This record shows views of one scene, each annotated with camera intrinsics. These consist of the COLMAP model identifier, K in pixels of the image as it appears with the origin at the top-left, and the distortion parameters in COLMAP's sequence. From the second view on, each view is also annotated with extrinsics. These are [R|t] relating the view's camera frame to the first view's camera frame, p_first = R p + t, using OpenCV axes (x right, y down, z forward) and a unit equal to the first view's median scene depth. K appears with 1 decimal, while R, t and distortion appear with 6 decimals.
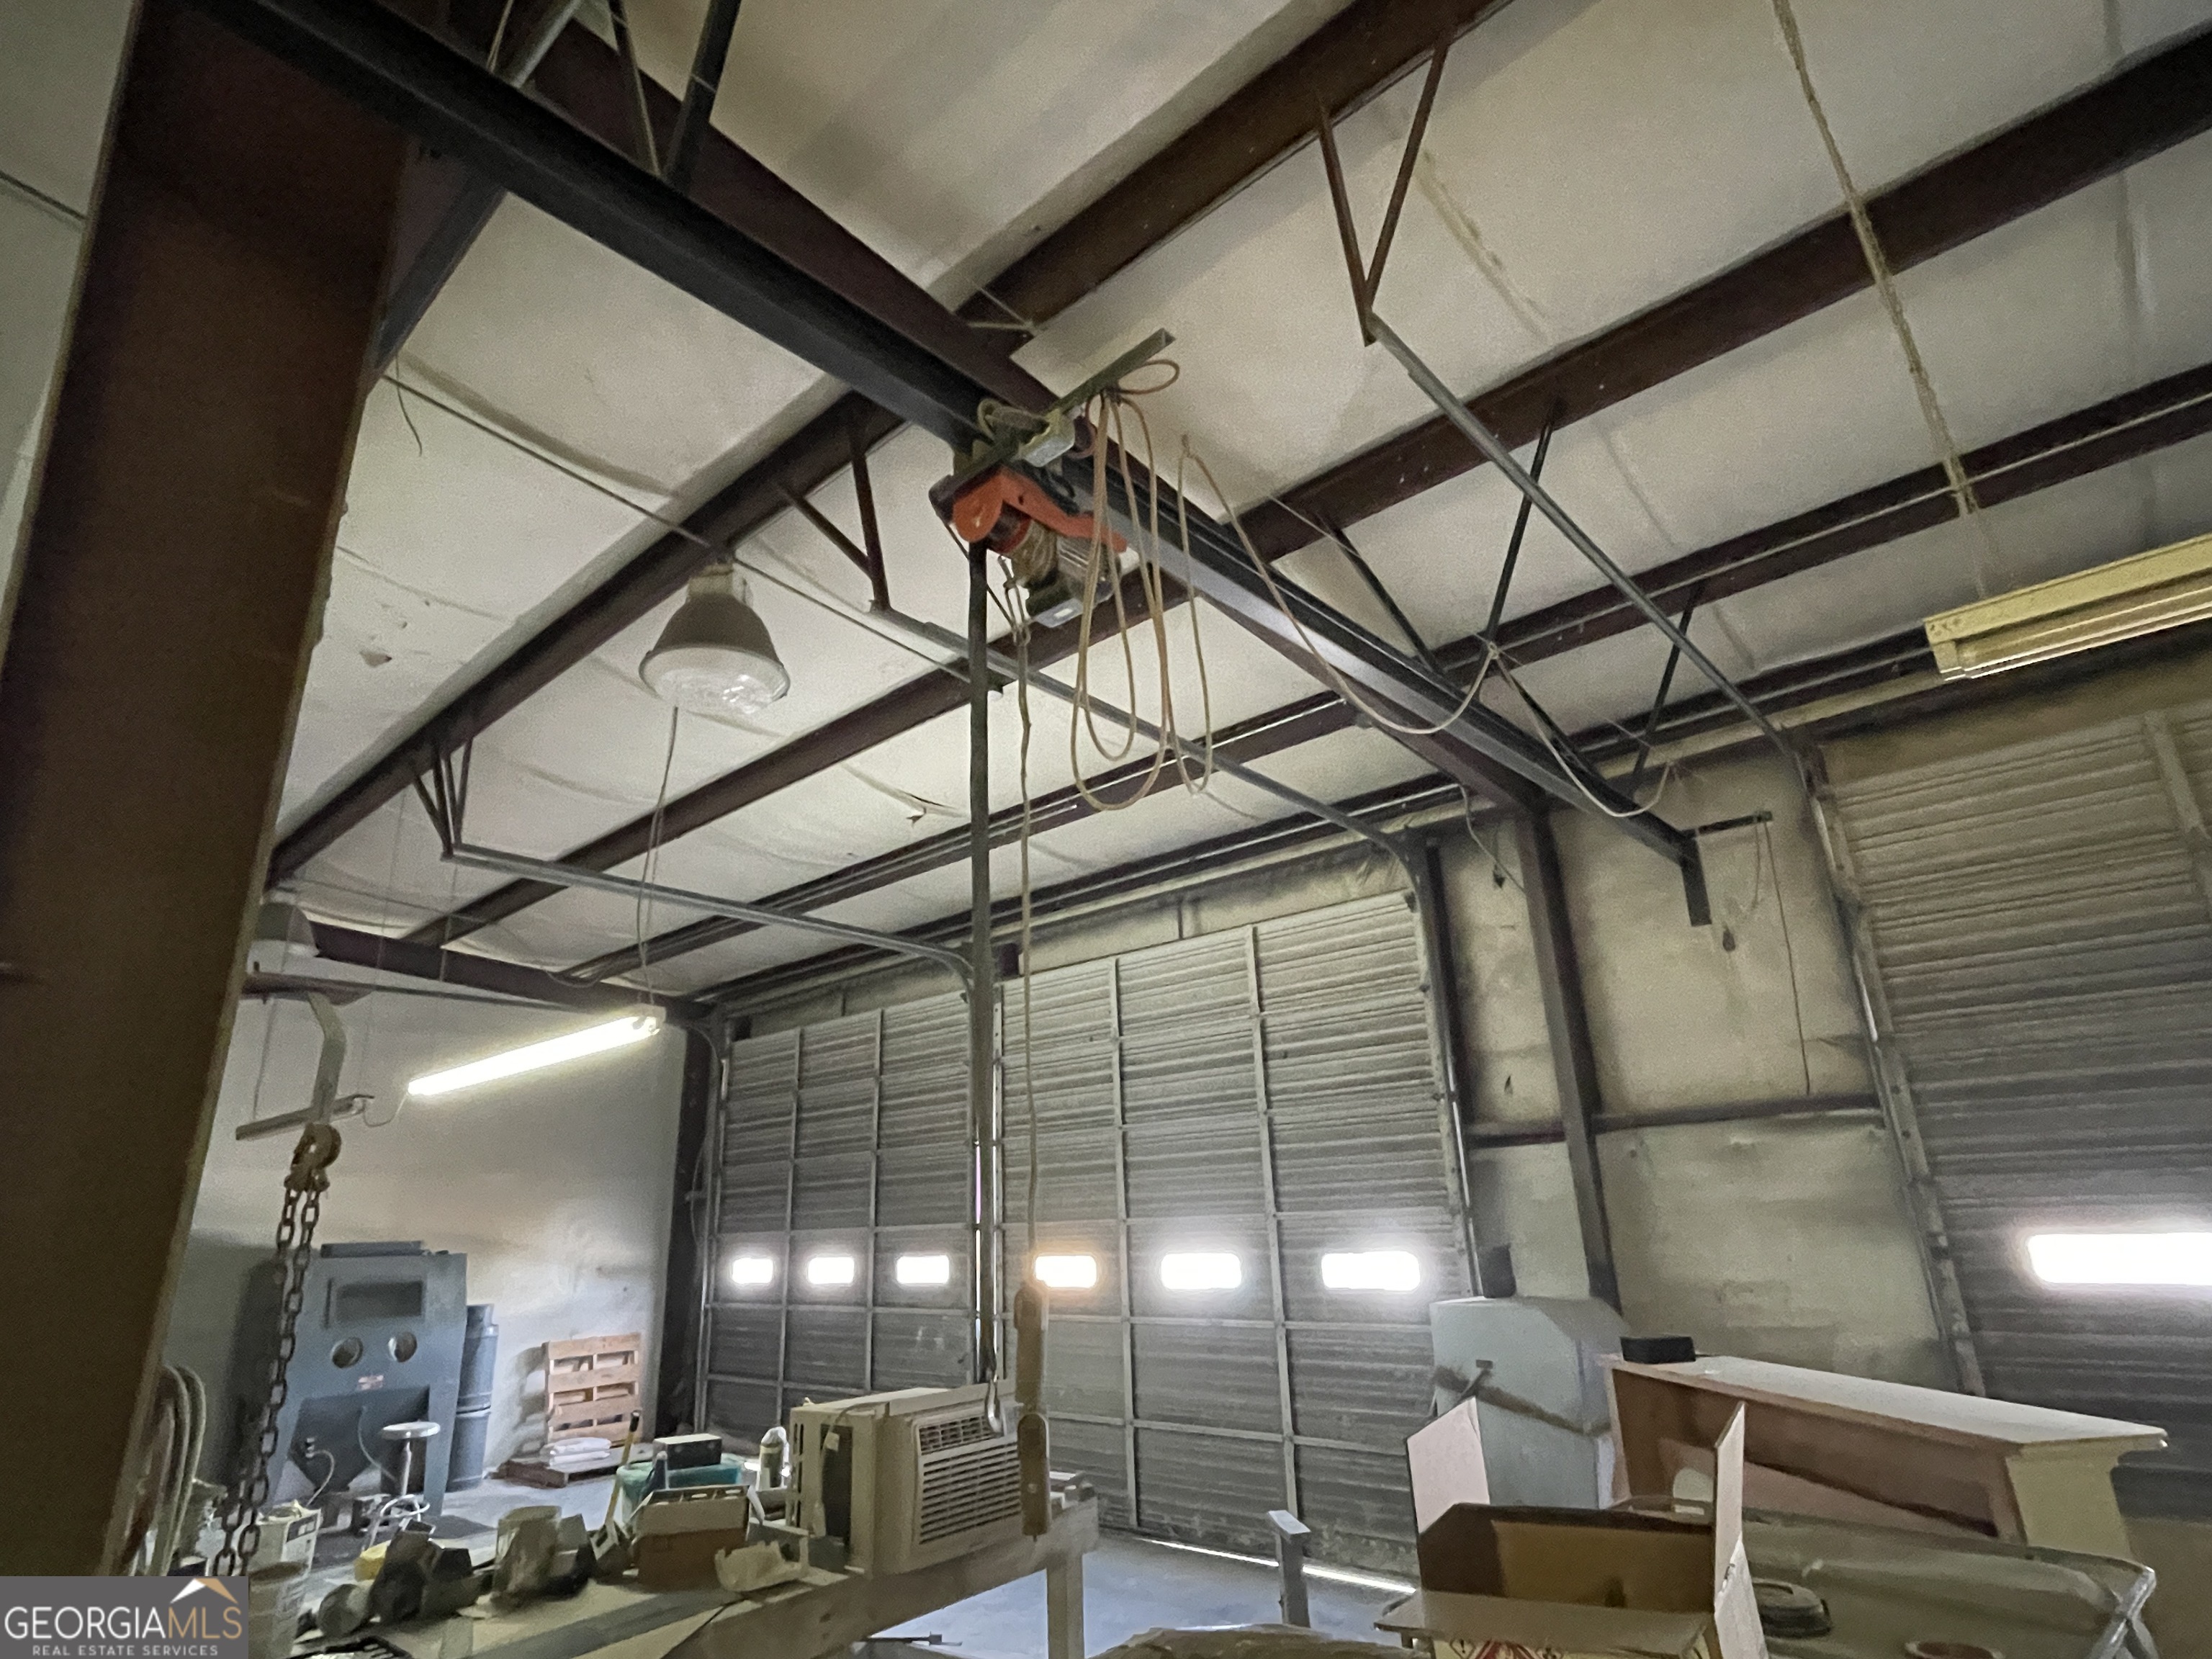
lens RADIAL K [[1201.8, 0, 1106.0], [0, 1201.8, 829.5], [0, 0, 1]] dist [-0.002781, 0.000094]
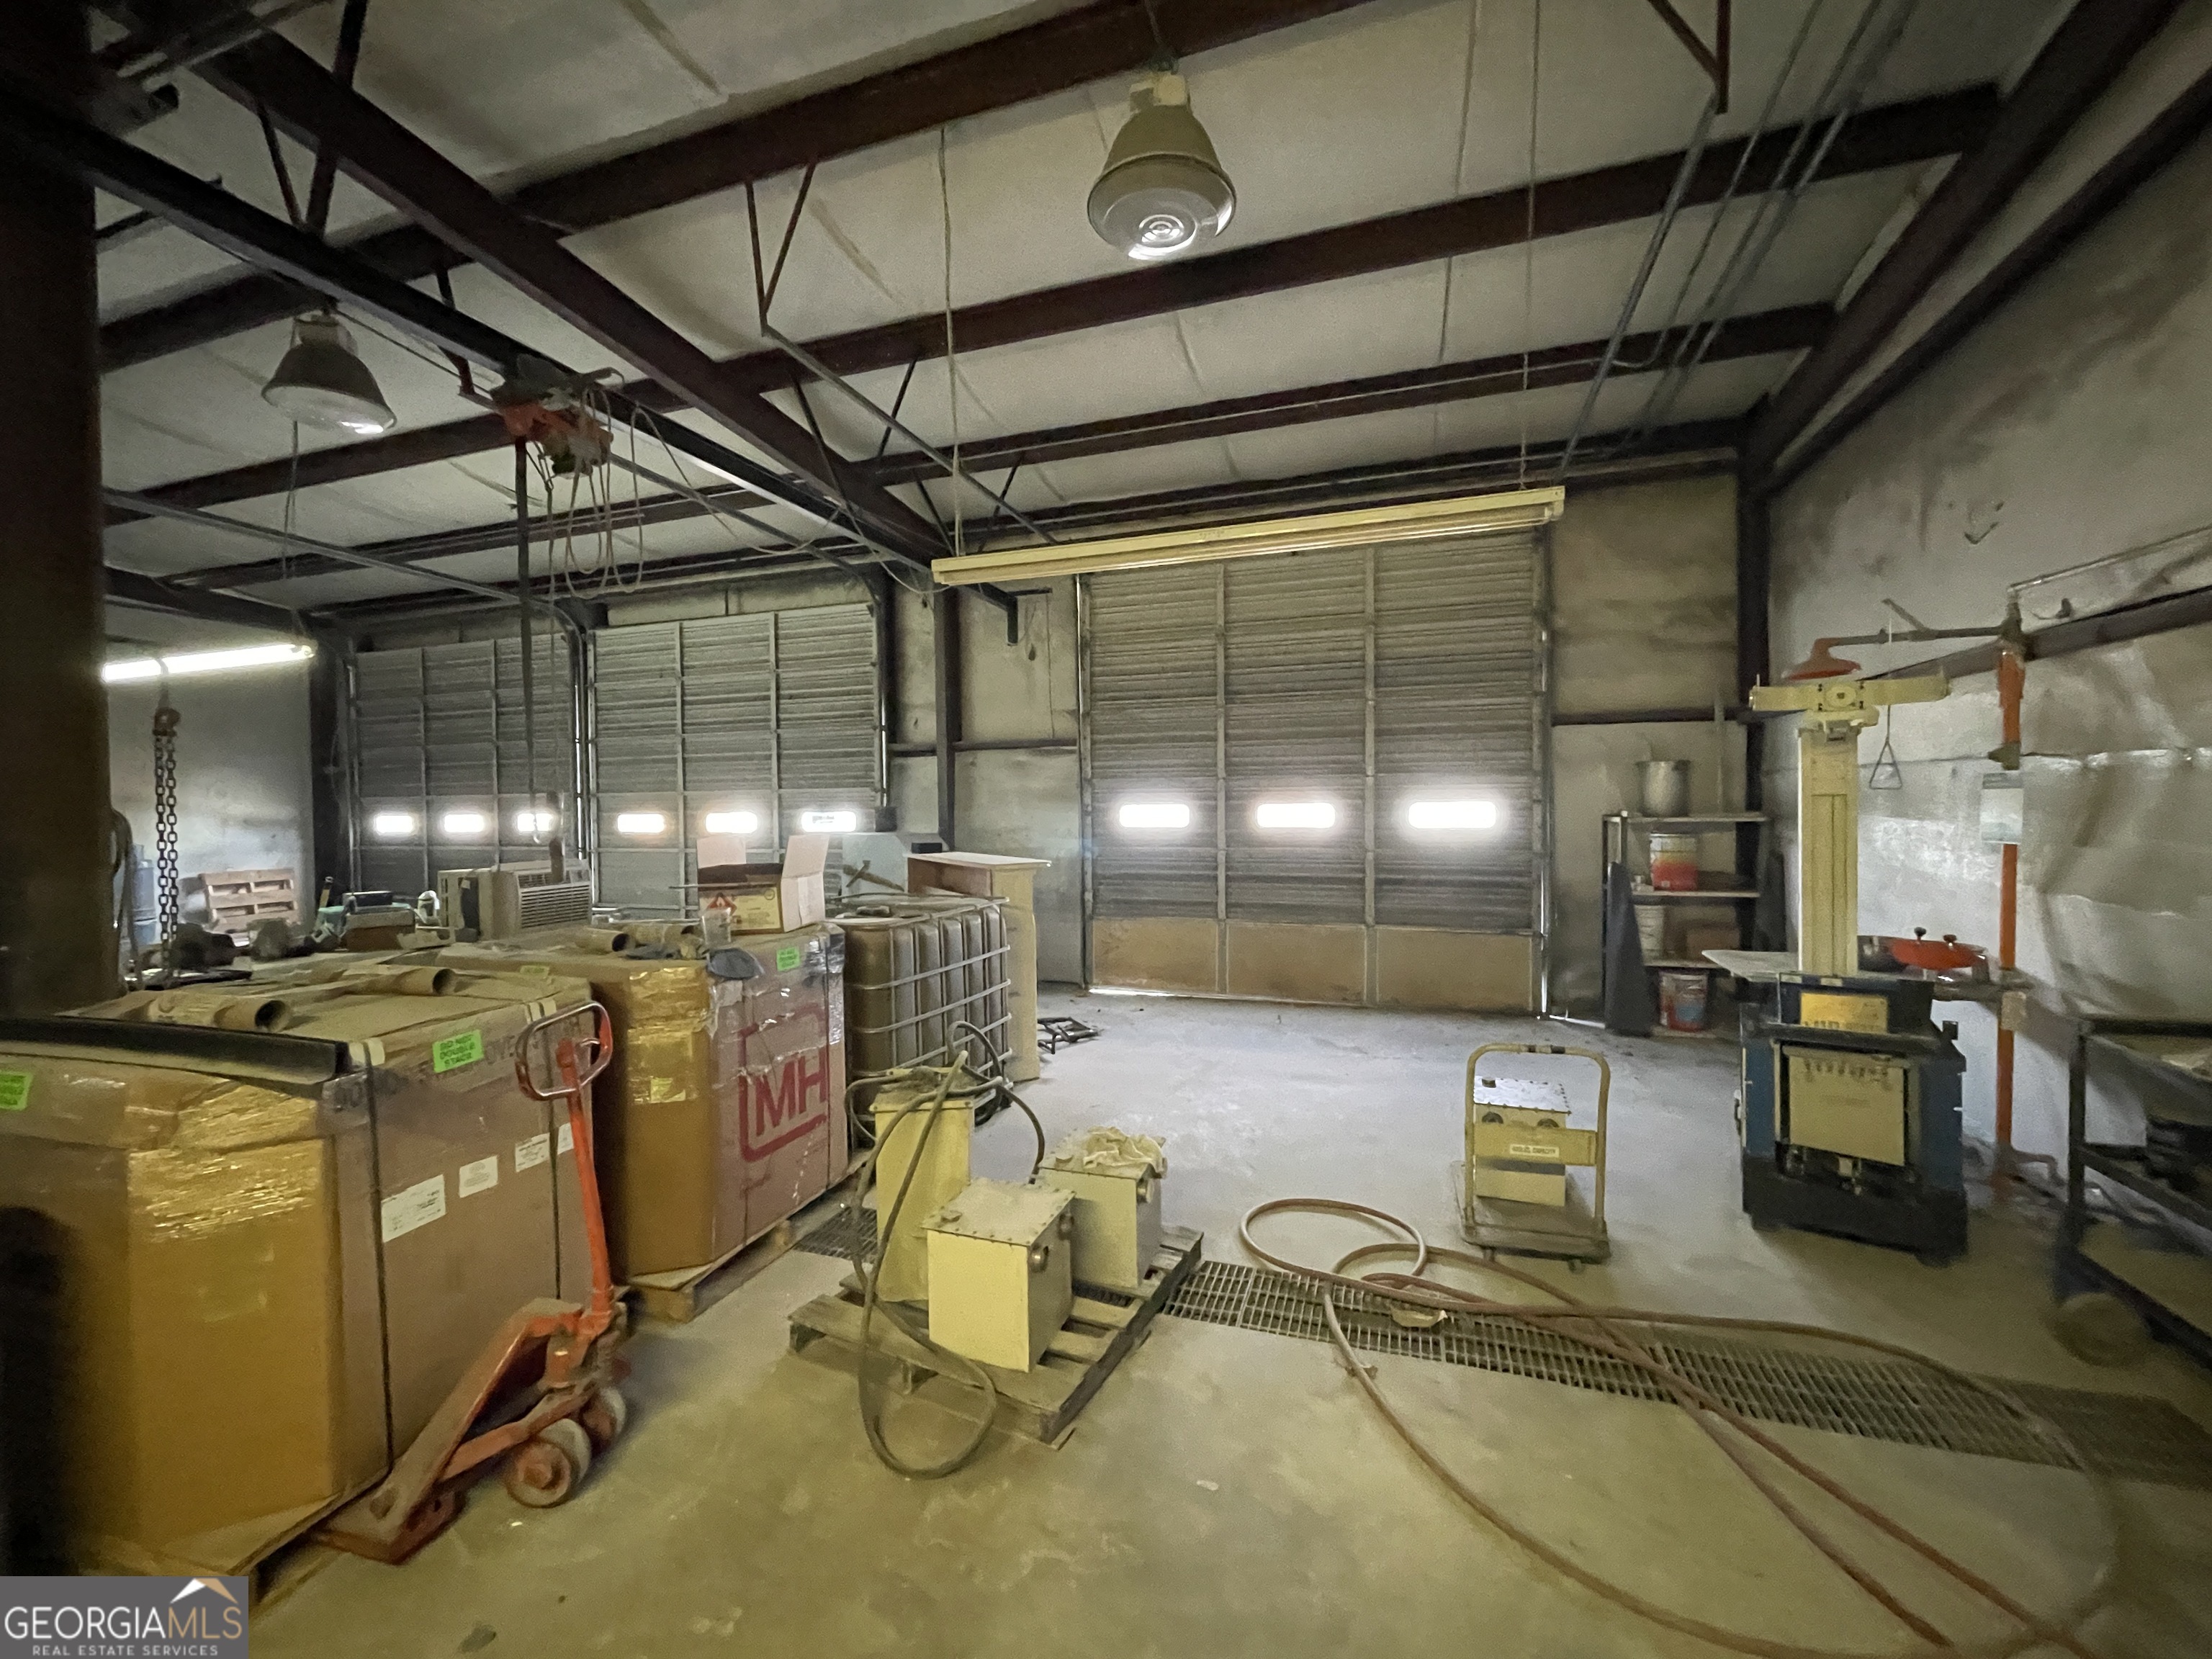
lens RADIAL K [[898.3, 0, 1106.0], [0, 898.3, 829.5], [0, 0, 1]] dist [0.001095, 0.000746]
pose [[0.918454, 0.013984, 0.395281, 0.064311], [-0.142651, 0.943826, 0.298065, -0.065854], [-0.368909, -0.330146, 0.868855, -0.268798]]
